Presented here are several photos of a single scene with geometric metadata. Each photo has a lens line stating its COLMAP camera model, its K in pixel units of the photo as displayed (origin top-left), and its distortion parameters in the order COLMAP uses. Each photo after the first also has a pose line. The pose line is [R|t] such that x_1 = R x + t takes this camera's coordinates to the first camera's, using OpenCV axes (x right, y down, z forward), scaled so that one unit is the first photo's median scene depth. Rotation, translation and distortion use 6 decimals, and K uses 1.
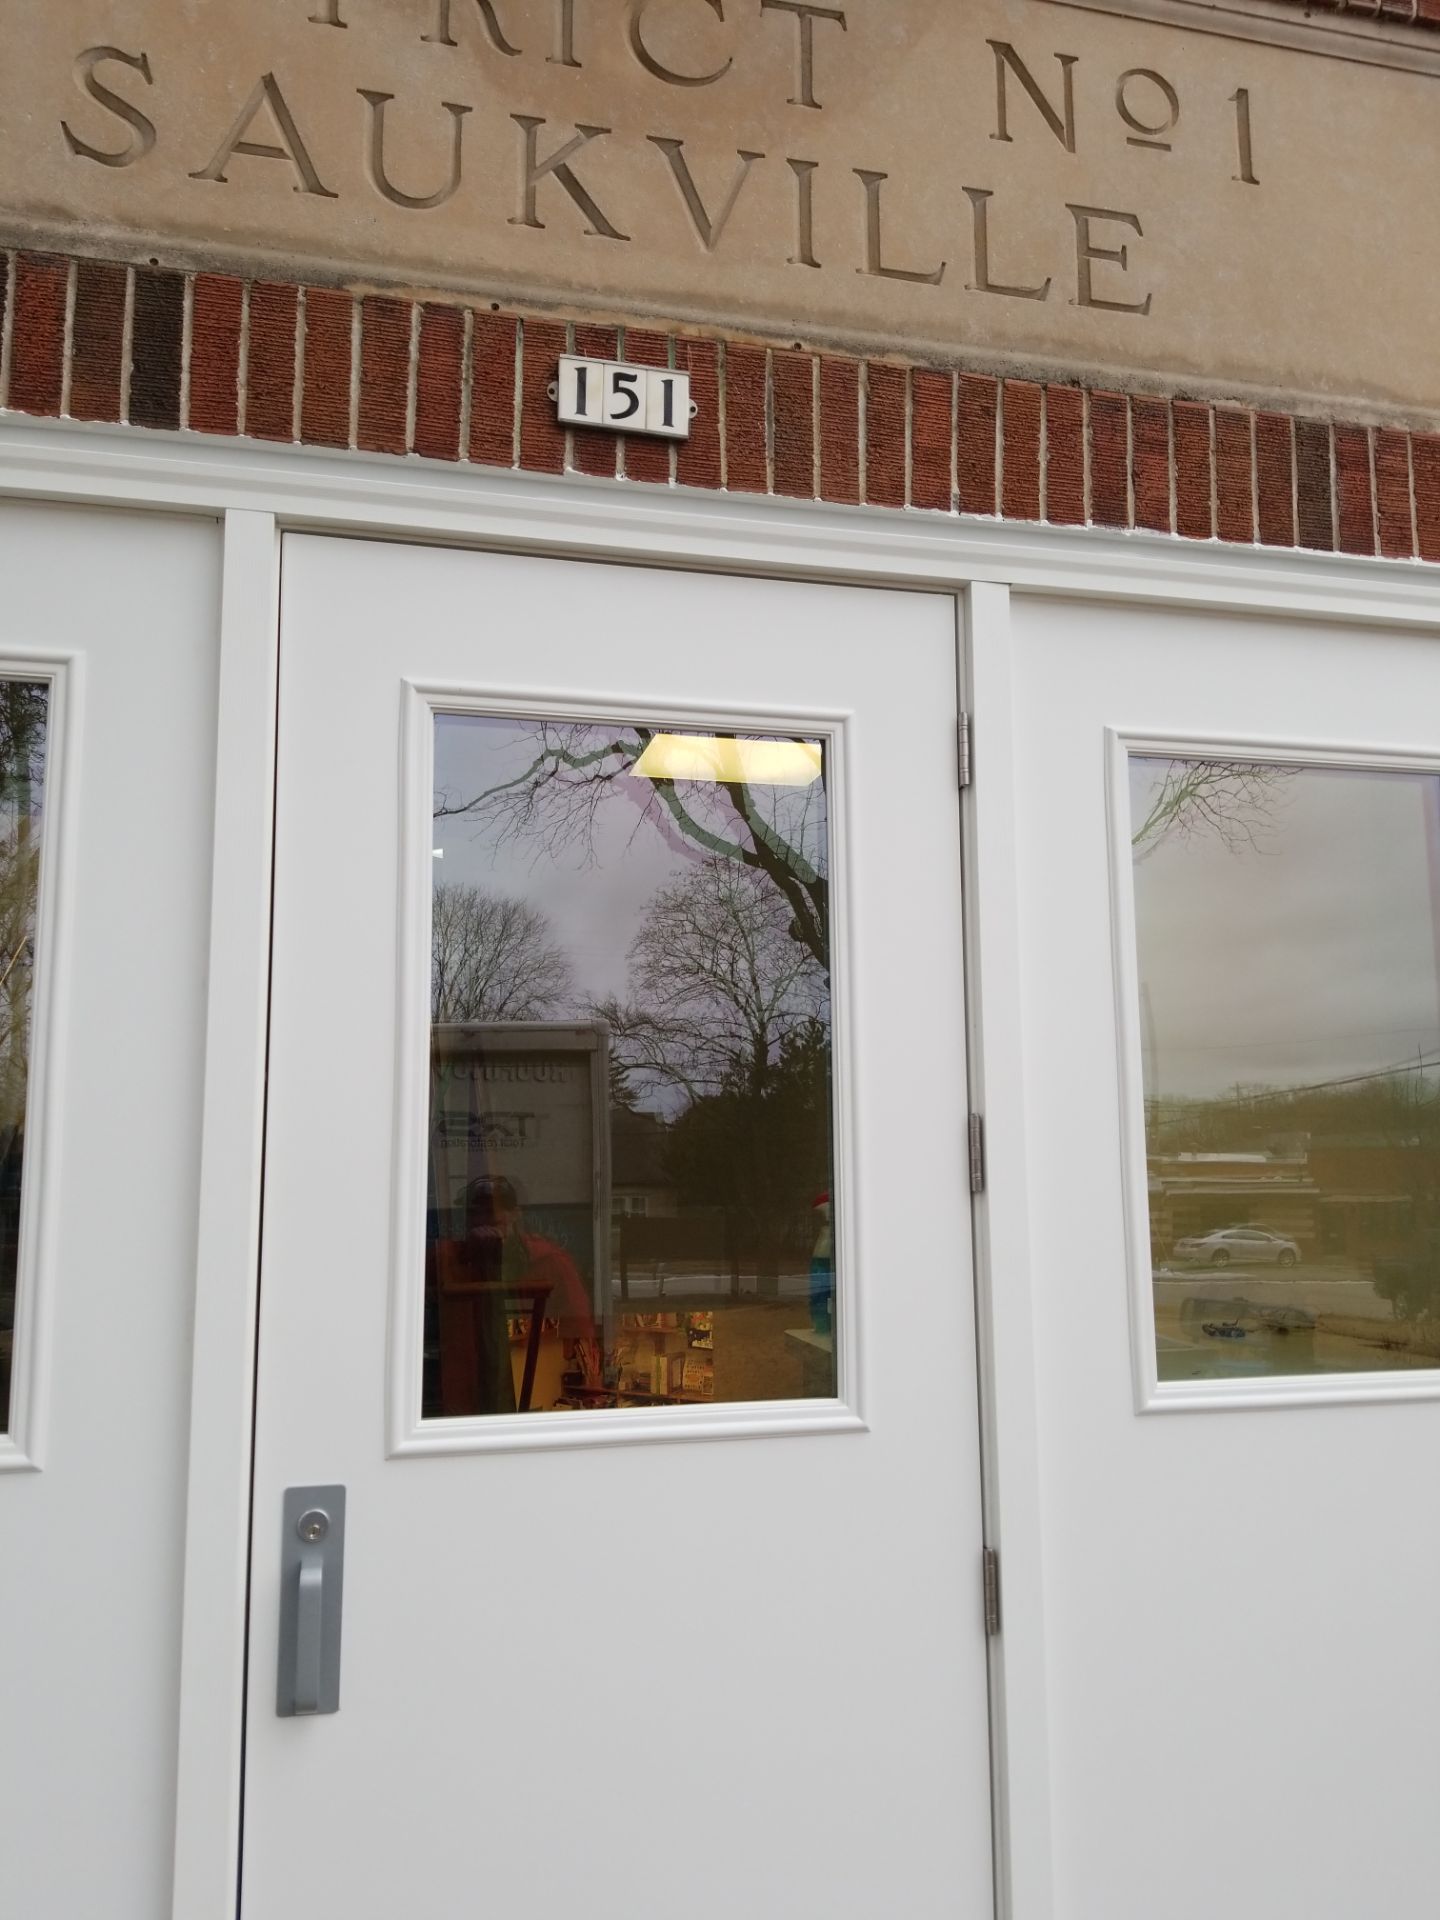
lens RADIAL K [[1513.2, 0, 748.2], [0, 1513.2, 982.2], [0, 0, 1]] dist [0.030688, -0.054257]
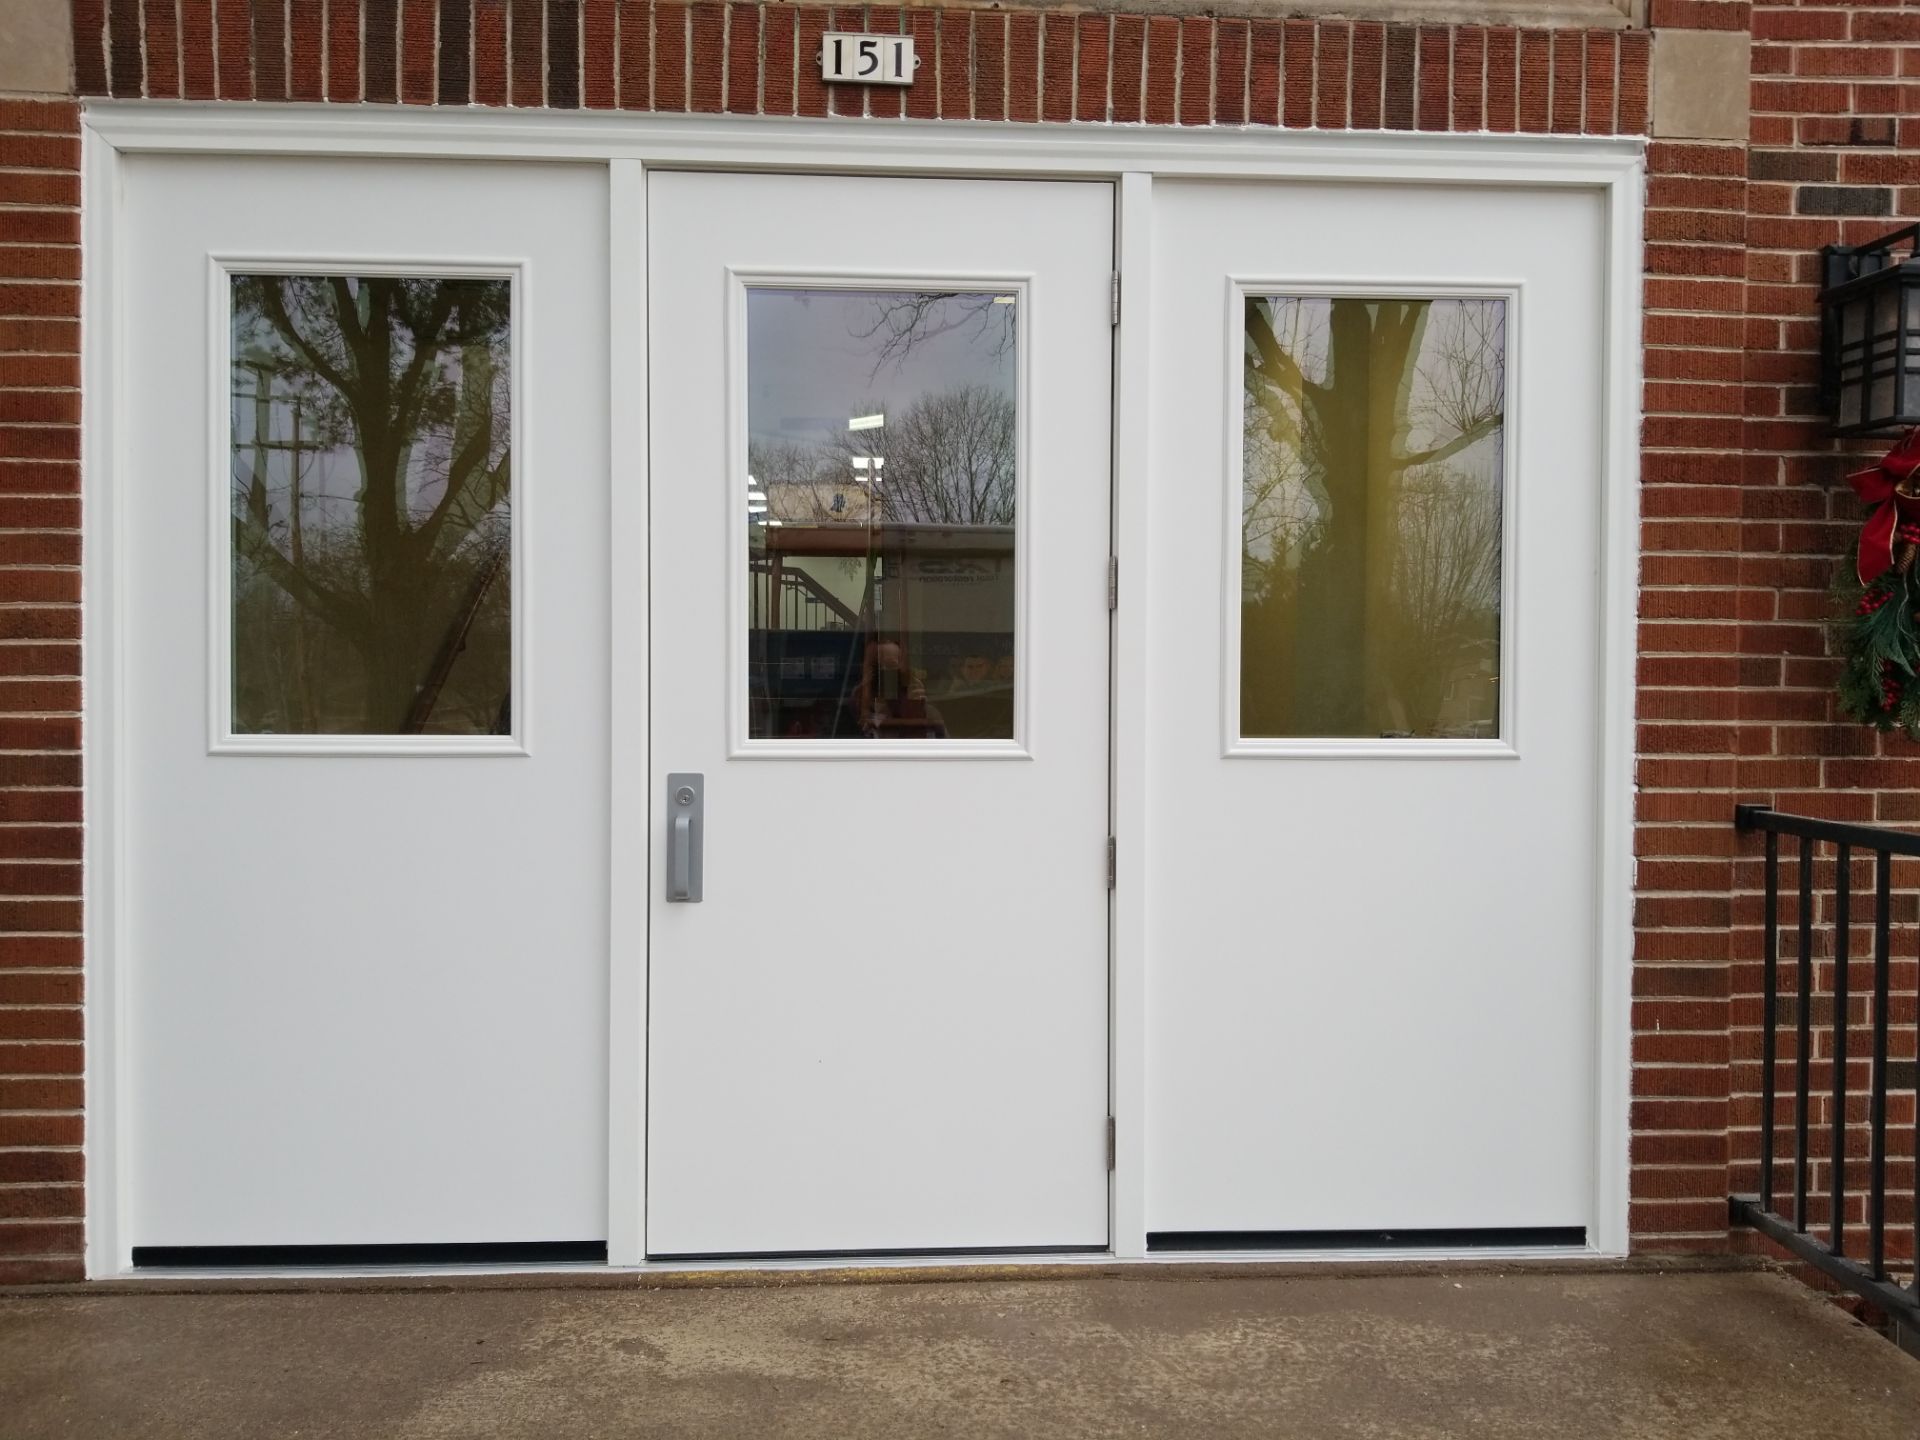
lens RADIAL K [[1513.2, 0, 960.0], [0, 1513.2, 720.0], [0, 0, 1]] dist [0.030688, -0.054257]
pose [[0.981136, 0.018558, -0.192426, 0.288971], [0.010378, 0.988890, 0.148286, 0.025870], [0.193040, -0.147485, 0.970043, -0.475716]]
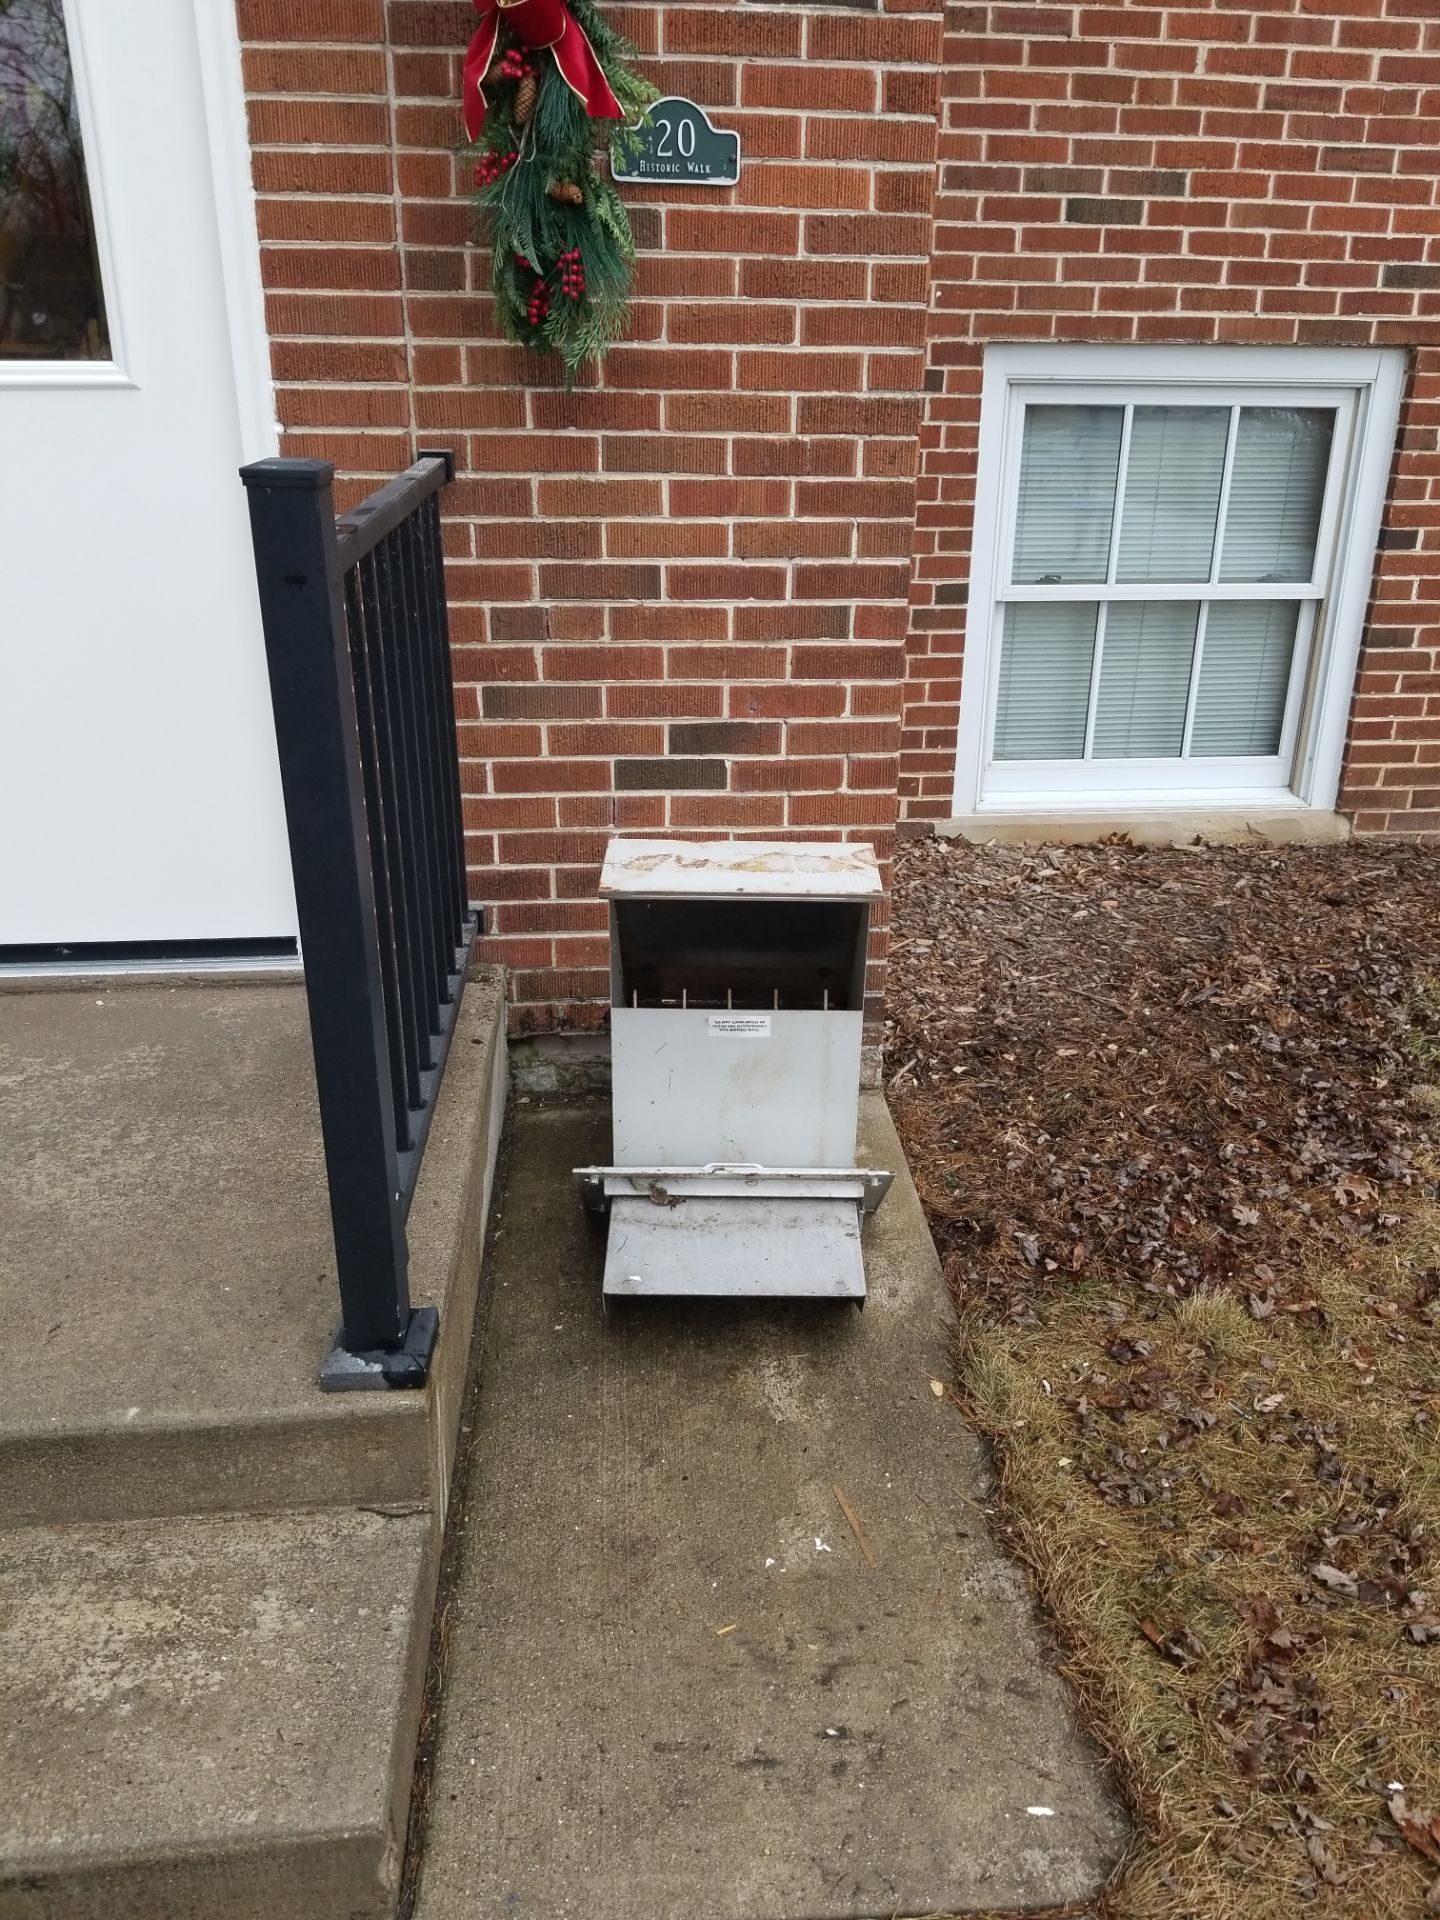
lens RADIAL K [[1486.6, 0, 769.1], [0, 1486.6, 934.9], [0, 0, 1]] dist [0.042179, -0.083232]
pose [[0.988948, 0.077868, -0.126172, 1.208541], [-0.004812, 0.867394, 0.497599, 0.079812], [0.148187, -0.491492, 0.858182, -0.059343]]
